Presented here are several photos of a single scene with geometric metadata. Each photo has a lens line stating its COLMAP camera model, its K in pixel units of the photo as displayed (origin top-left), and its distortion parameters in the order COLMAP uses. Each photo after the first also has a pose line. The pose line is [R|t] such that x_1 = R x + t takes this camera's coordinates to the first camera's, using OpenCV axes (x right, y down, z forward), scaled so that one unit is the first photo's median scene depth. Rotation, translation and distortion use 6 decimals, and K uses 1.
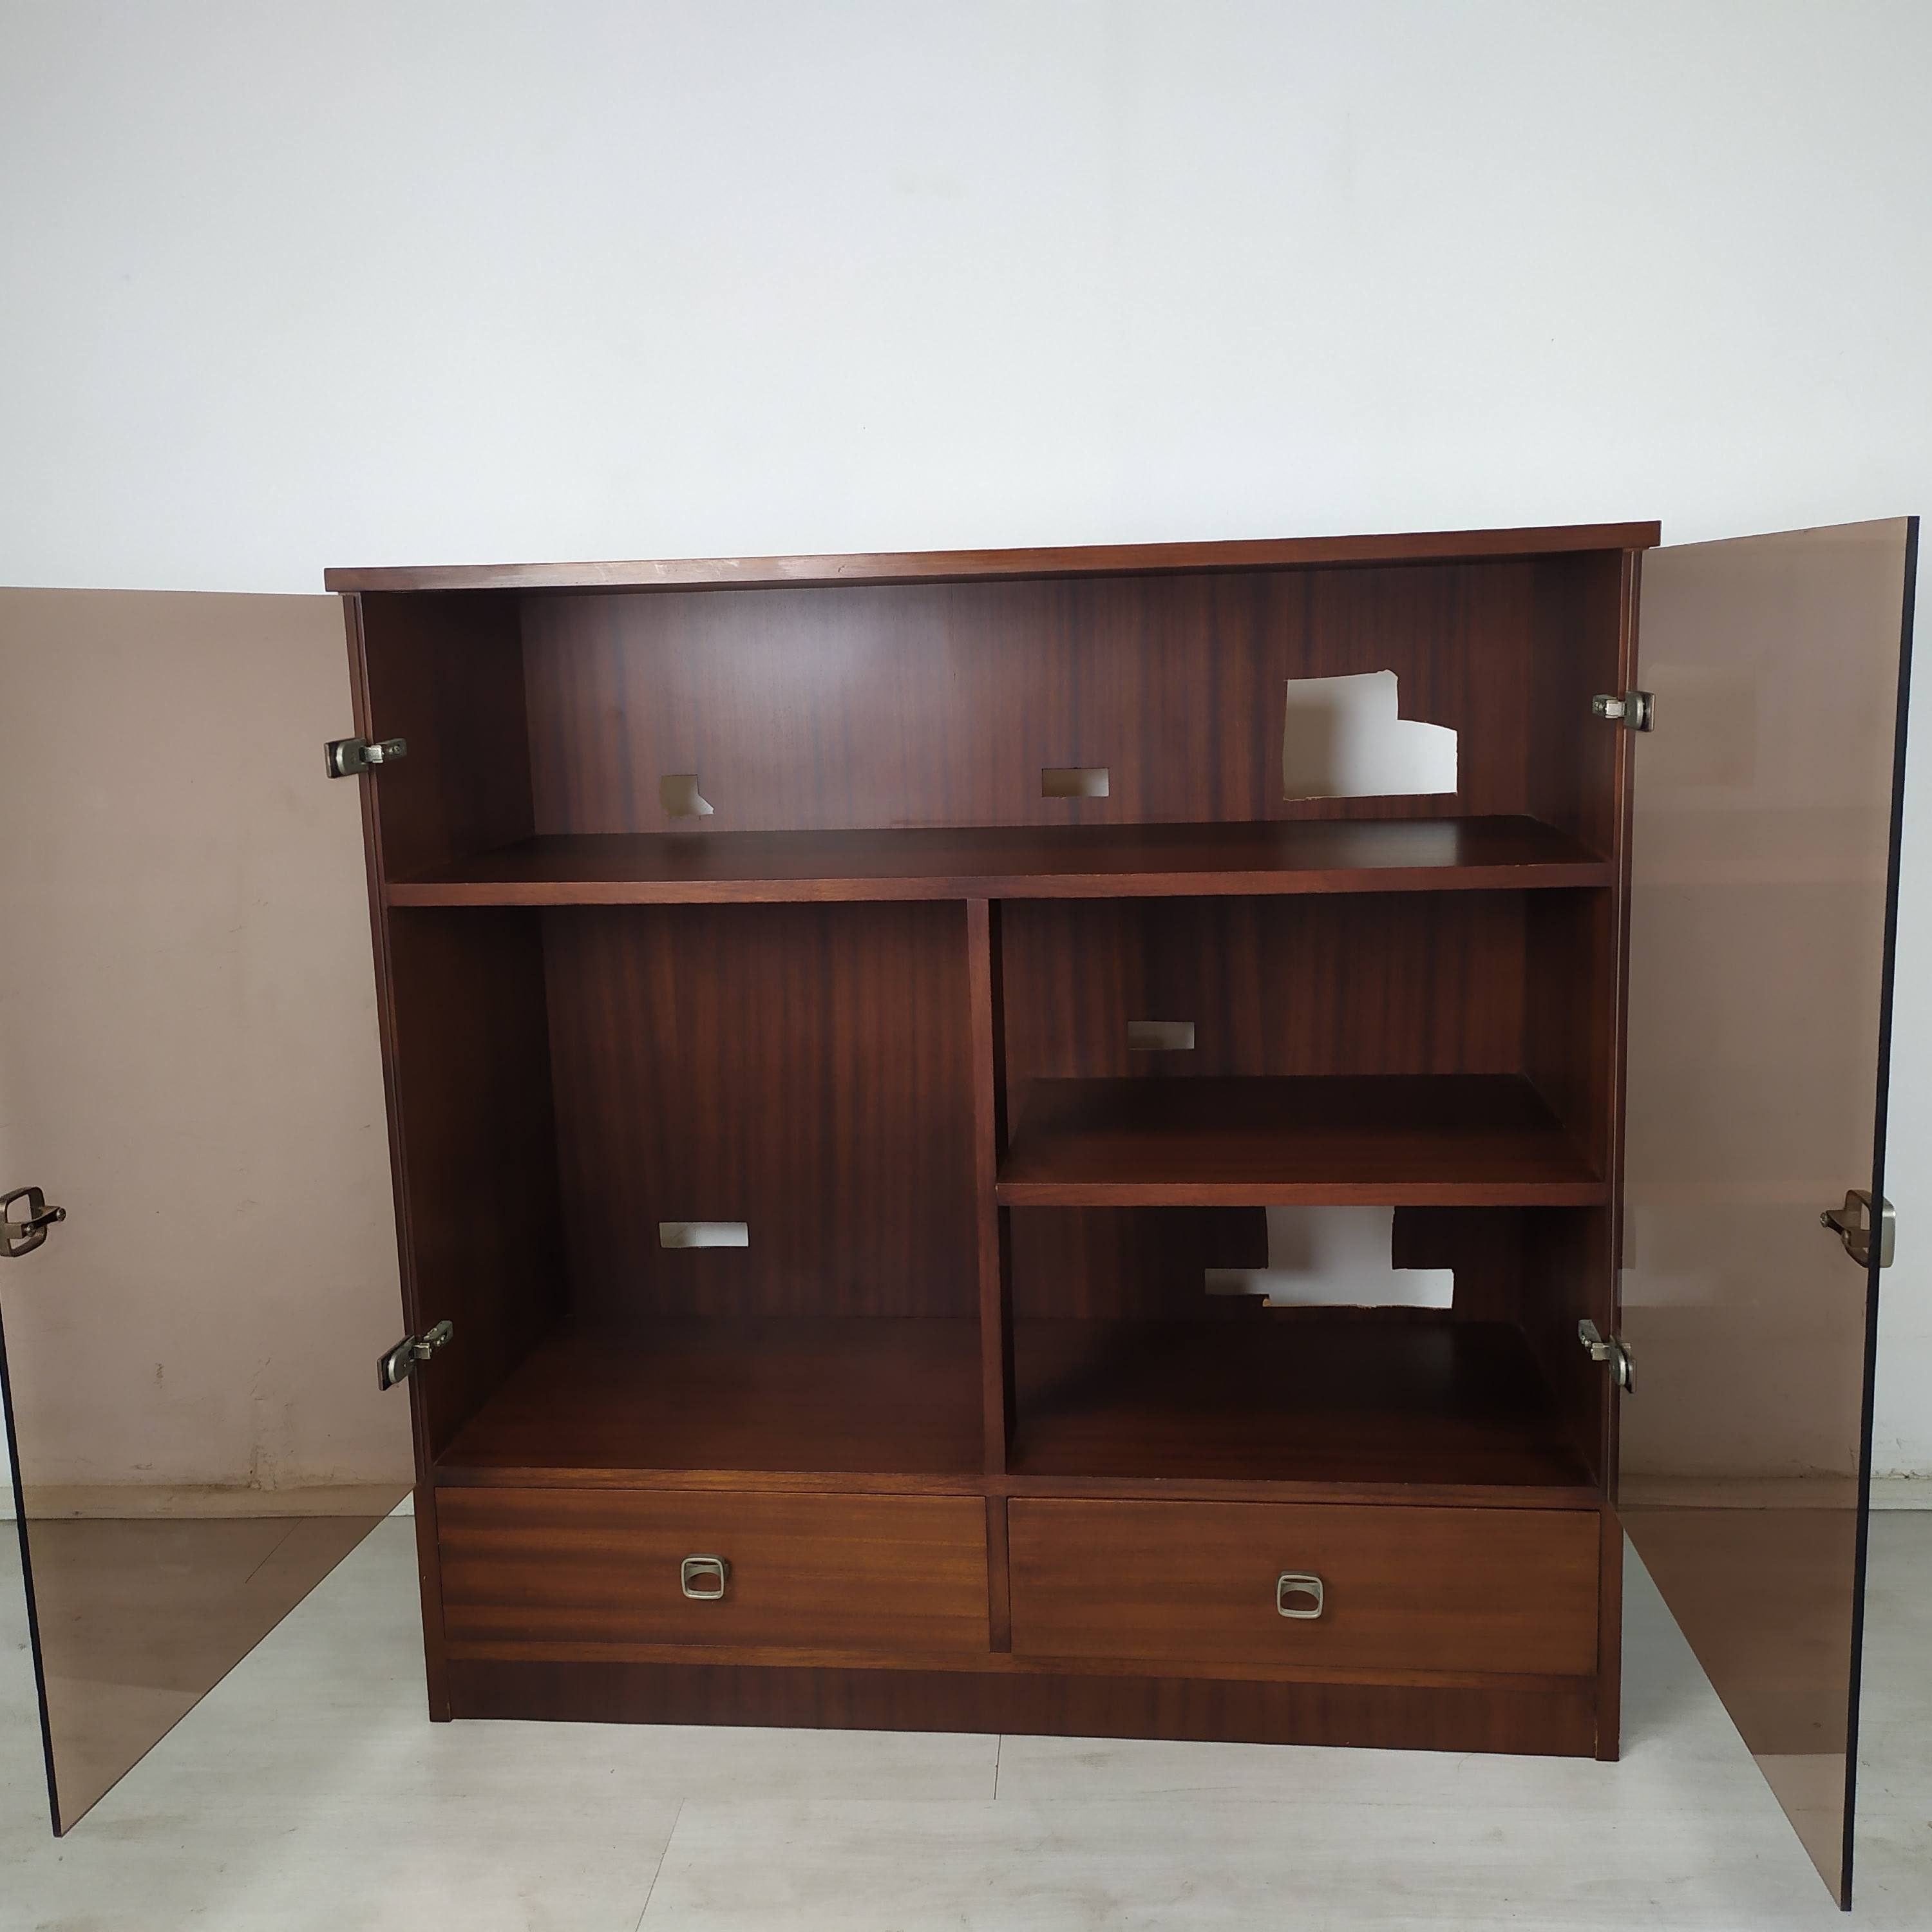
lens RADIAL K [[1942.8, 0, 958.0], [0, 1942.8, 962.4], [0, 0, 1]] dist [0.028678, 0.022008]
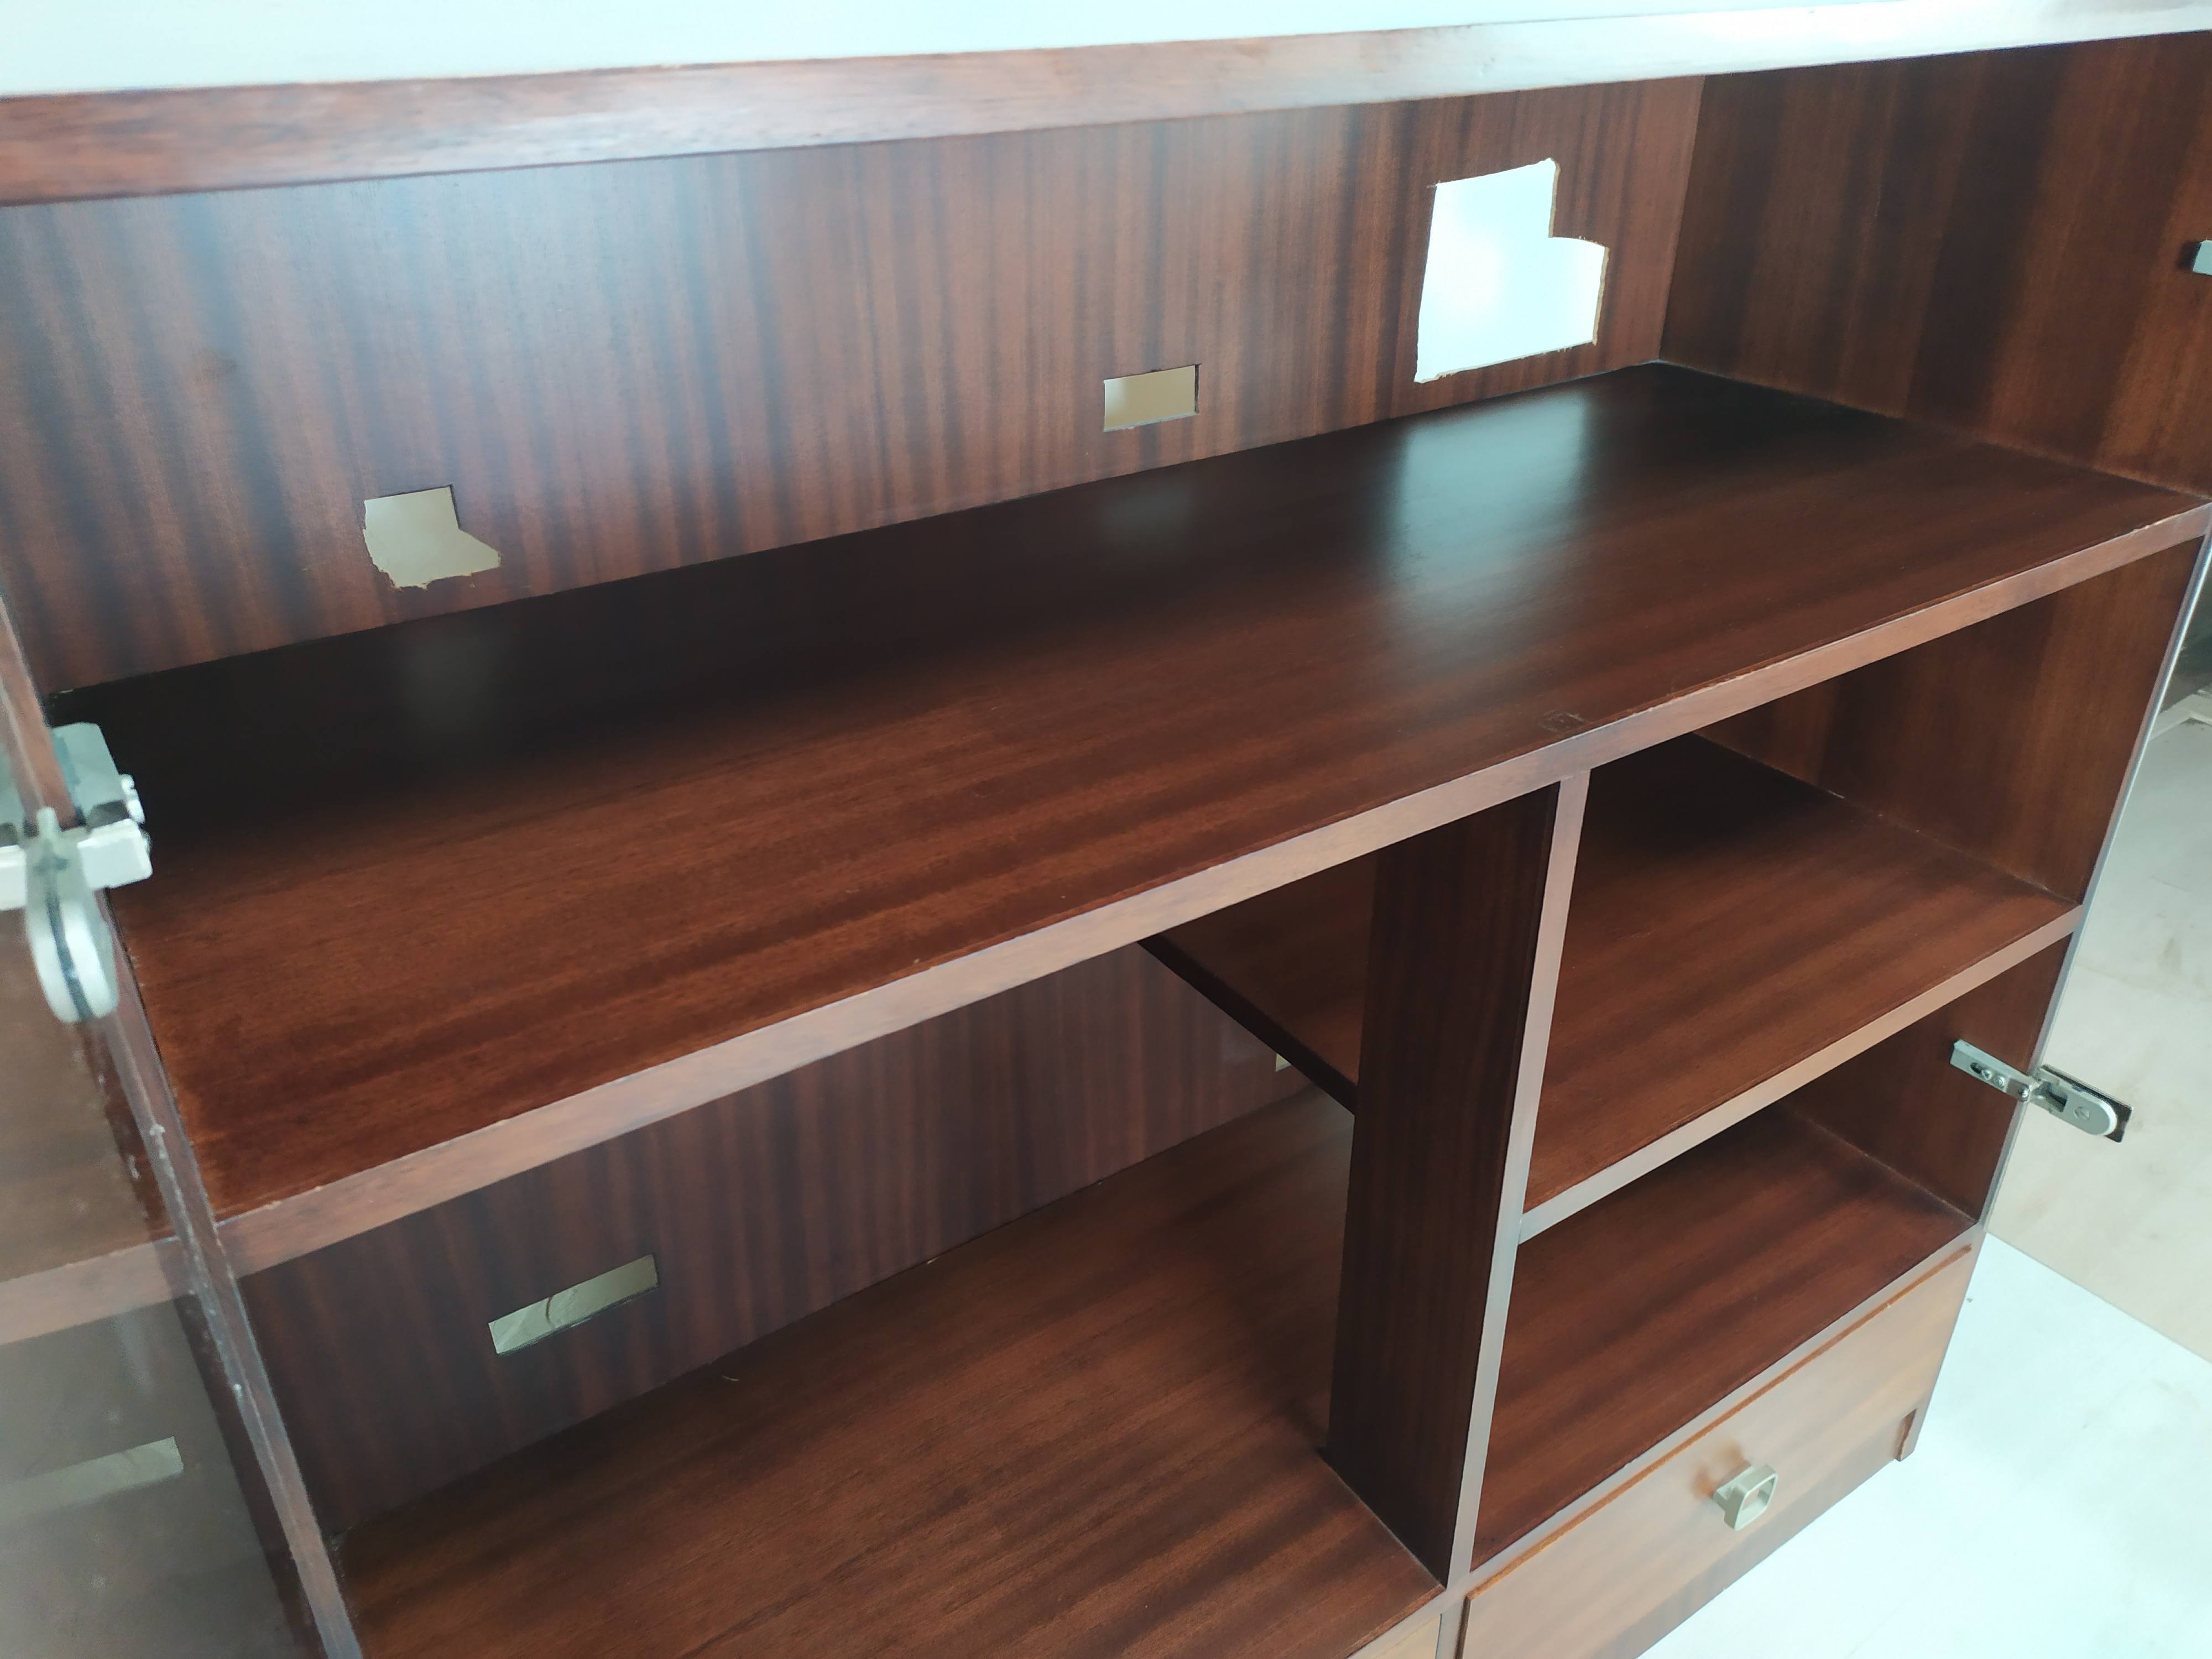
lens RADIAL K [[1657.8, 0, 1106.0], [0, 1657.8, 829.5], [0, 0, 1]] dist [0.053269, 0.002528]
pose [[0.749699, -0.294375, 0.592701, -0.310356], [0.088398, 0.932137, 0.351149, -0.164543], [-0.655848, -0.210863, 0.724845, 0.703381]]
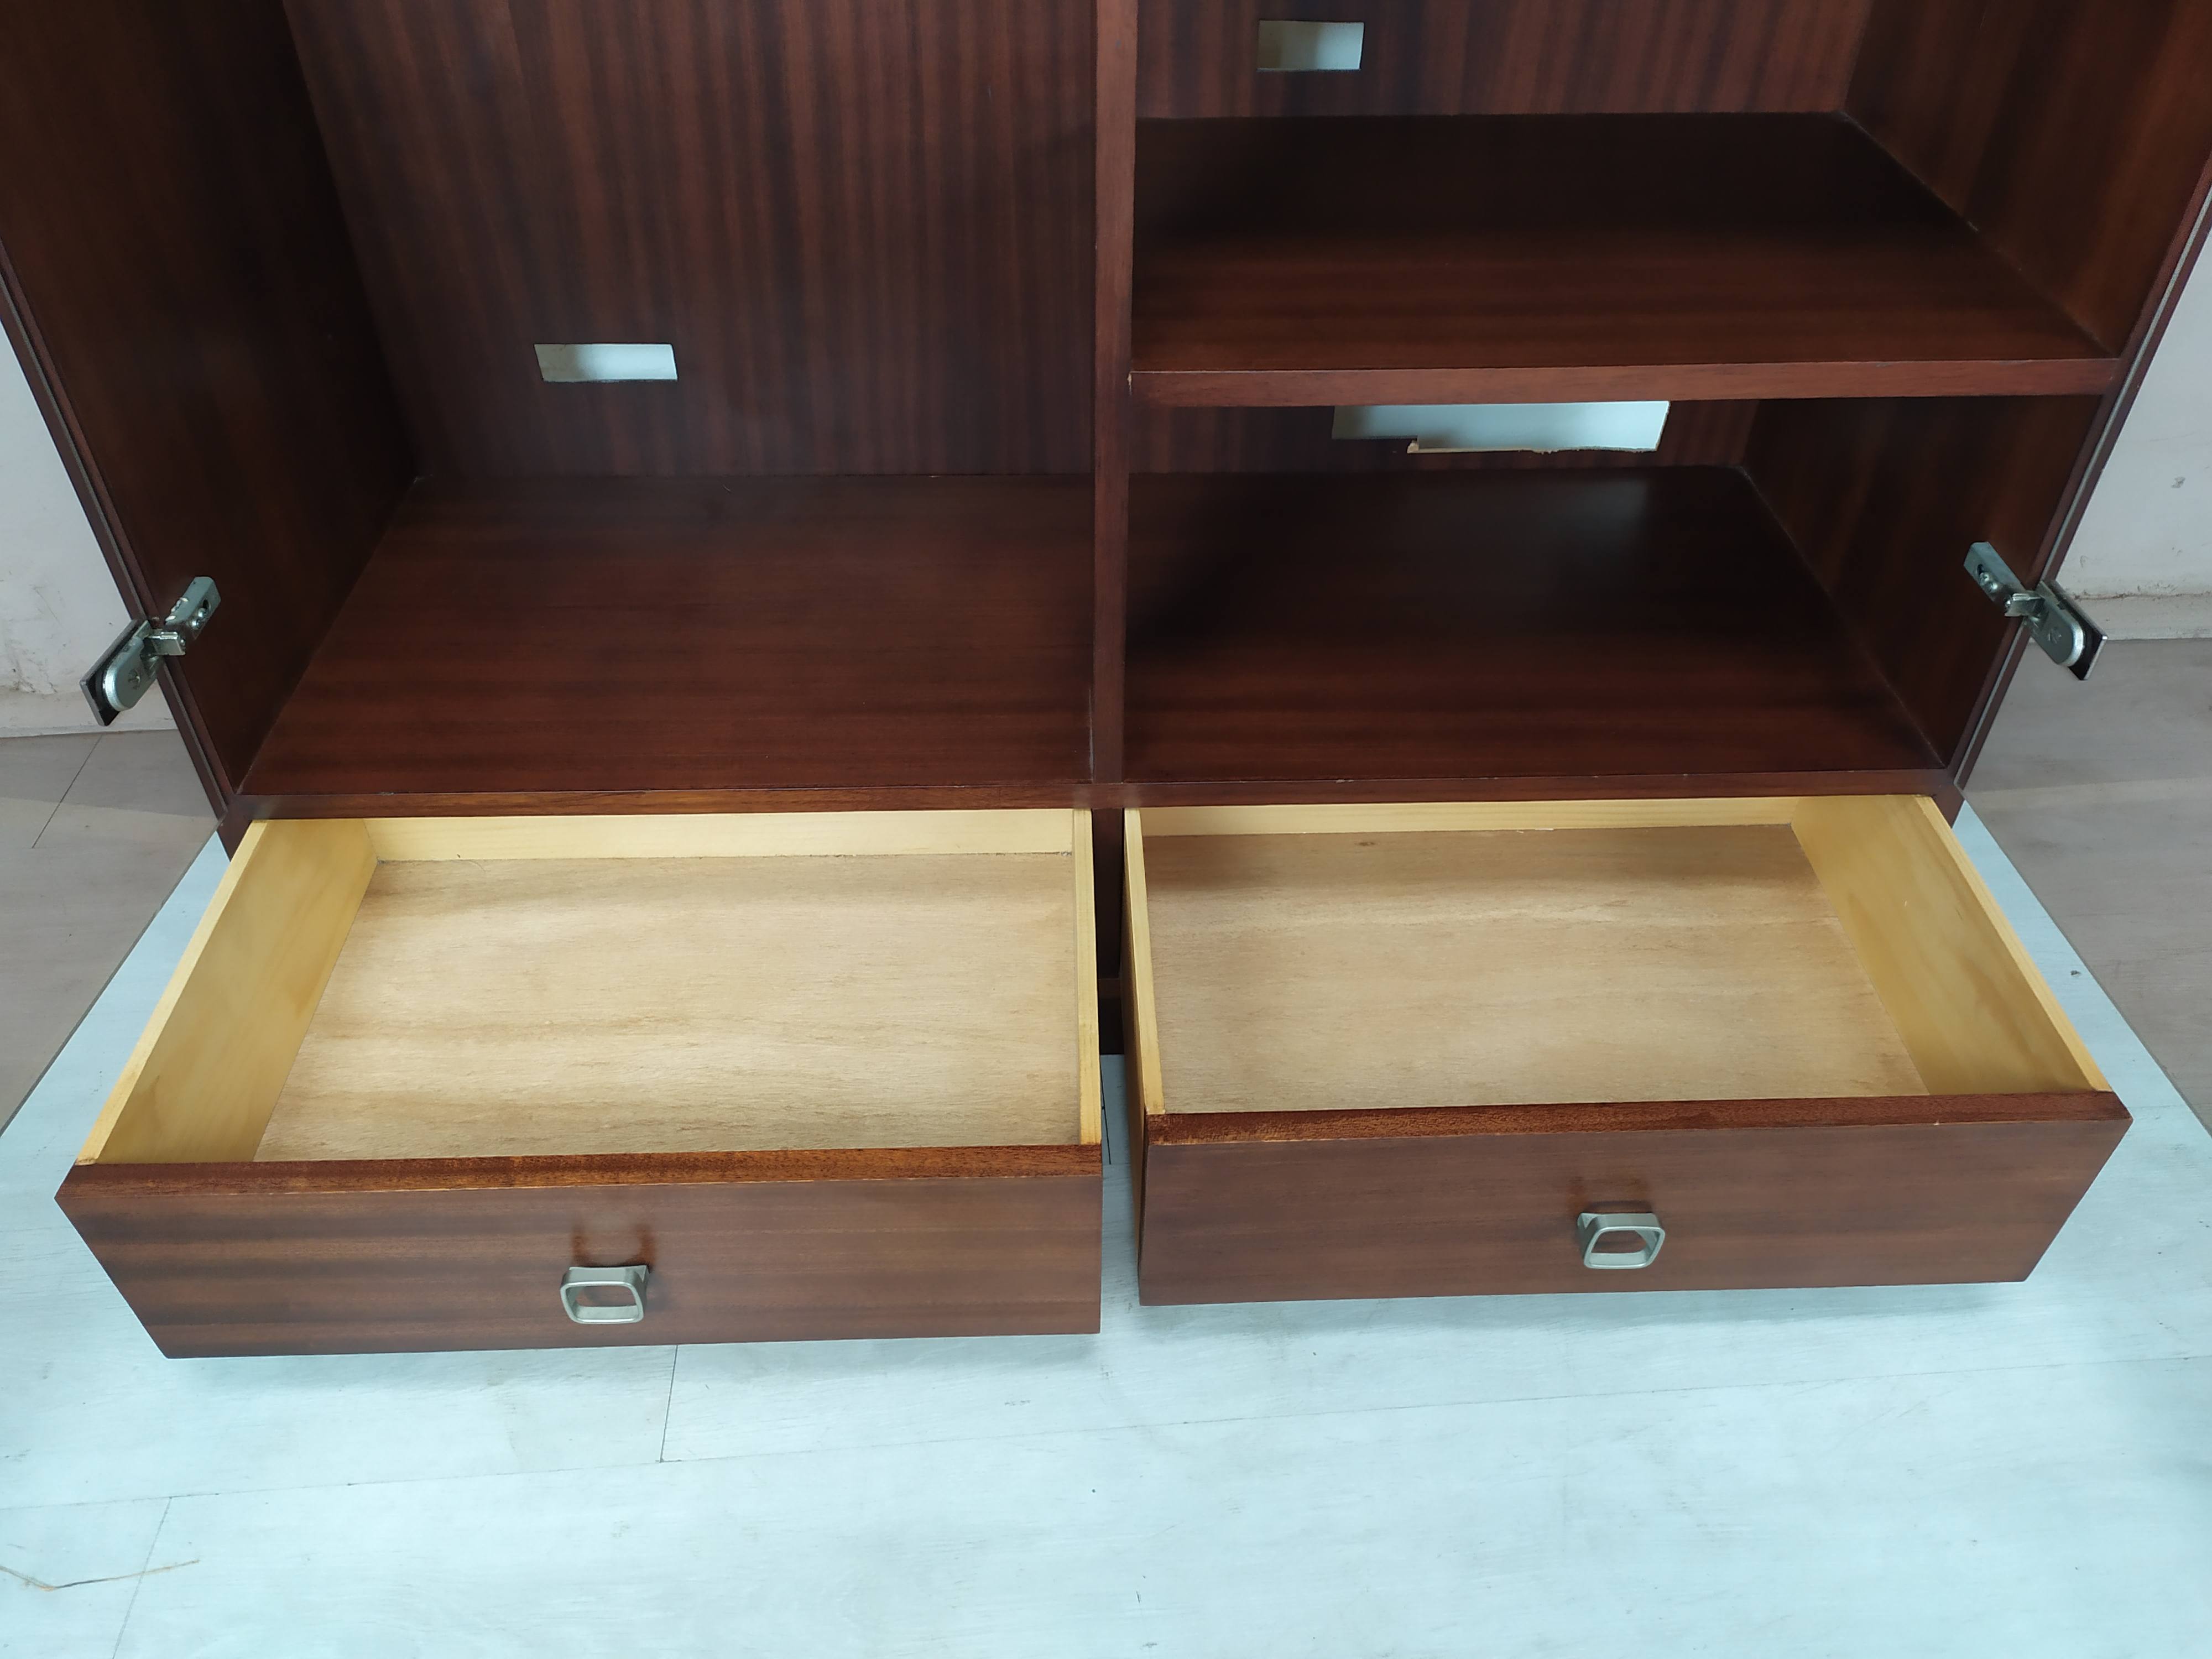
lens RADIAL K [[1674.6, 0, 1110.8], [0, 1674.6, 839.2], [0, 0, 1]] dist [0.012684, 0.001964]
pose [[0.987075, -0.066776, 0.145684, -0.064548], [-0.016270, 0.862603, 0.505620, -0.017356], [-0.159431, -0.501455, 0.850367, 0.472211]]
